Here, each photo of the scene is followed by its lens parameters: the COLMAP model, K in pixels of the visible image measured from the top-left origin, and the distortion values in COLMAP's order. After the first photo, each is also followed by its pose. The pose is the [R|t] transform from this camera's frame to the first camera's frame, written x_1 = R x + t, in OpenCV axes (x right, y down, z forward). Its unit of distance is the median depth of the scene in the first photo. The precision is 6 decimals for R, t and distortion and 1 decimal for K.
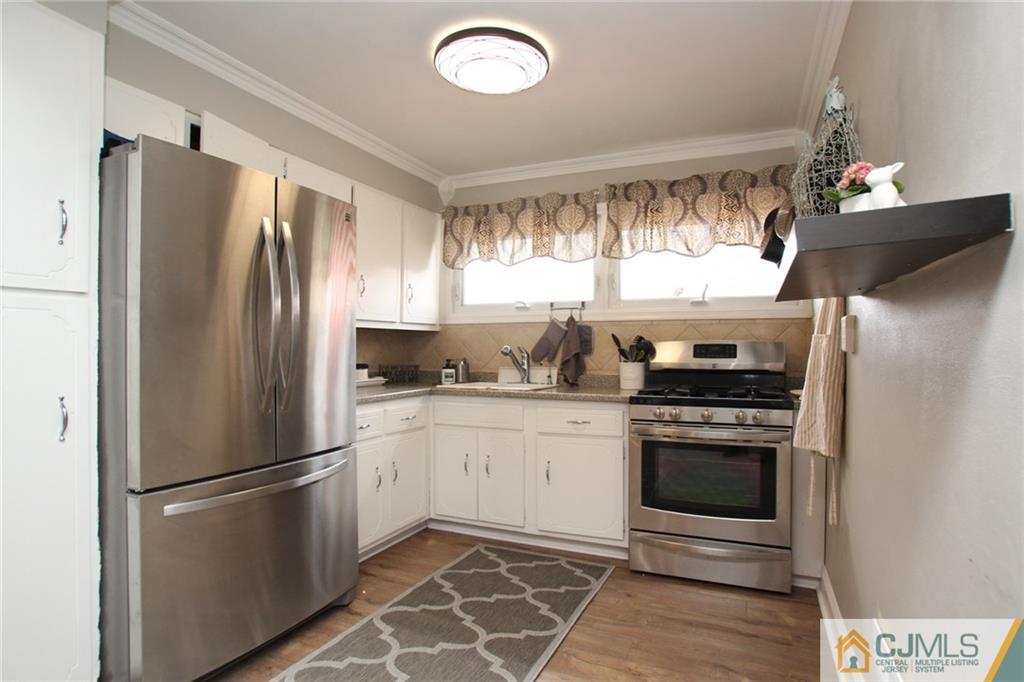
lens RADIAL K [[531.6, 0, 530.6], [0, 531.6, 345.2], [0, 0, 1]] dist [-0.081015, 0.039037]
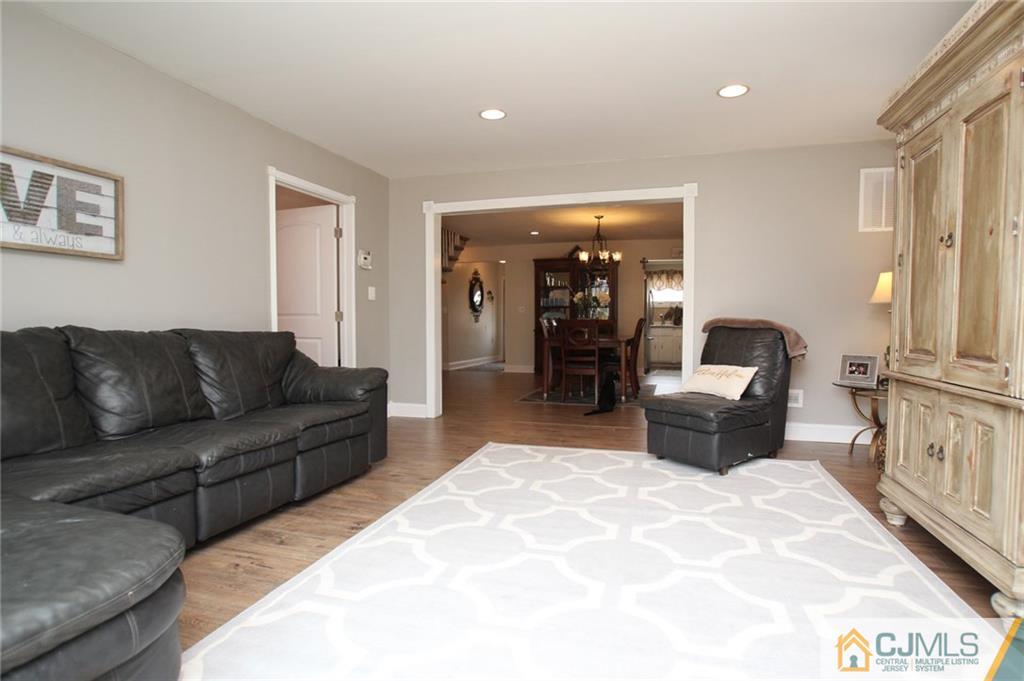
lens RADIAL K [[523.9, 0, 528.8], [0, 523.9, 345.2], [0, 0, 1]] dist [-0.078373, 0.036915]
pose [[0.989906, -0.000388, 0.141722, -1.528818], [-0.003445, 0.999635, 0.026797, 0.127825], [-0.141680, -0.027015, 0.989544, -2.488864]]
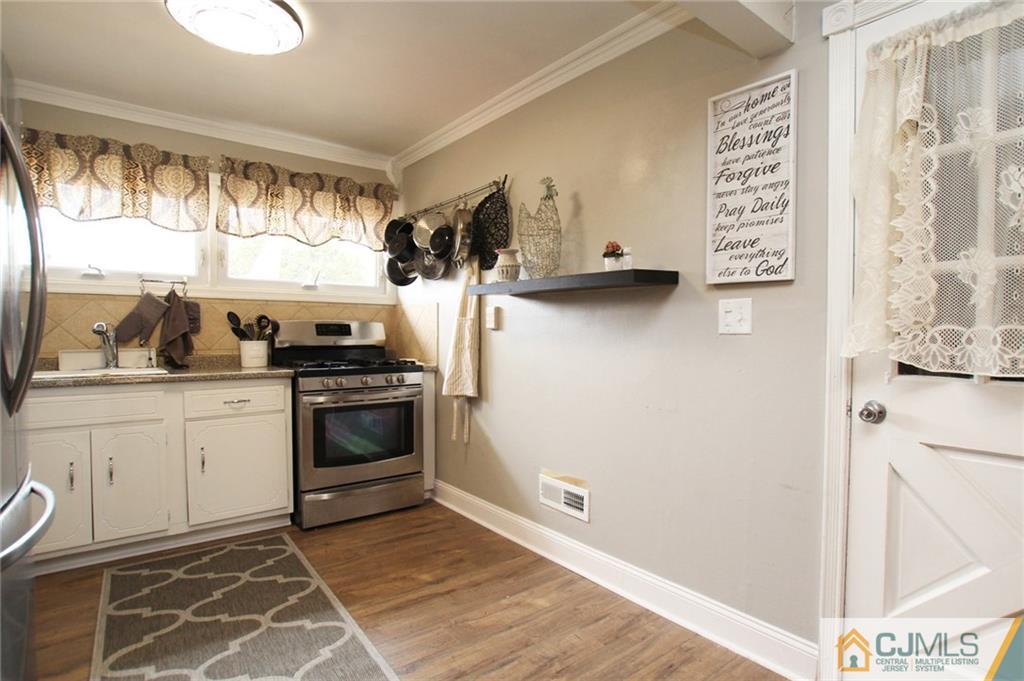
lens RADIAL K [[523.9, 0, 528.8], [0, 523.9, 345.2], [0, 0, 1]] dist [-0.078373, 0.036915]
pose [[0.469854, -0.020518, 0.882505, -0.453936], [-0.007700, 0.999597, 0.027340, 0.010153], [-0.882710, -0.019641, 0.469507, 0.076670]]
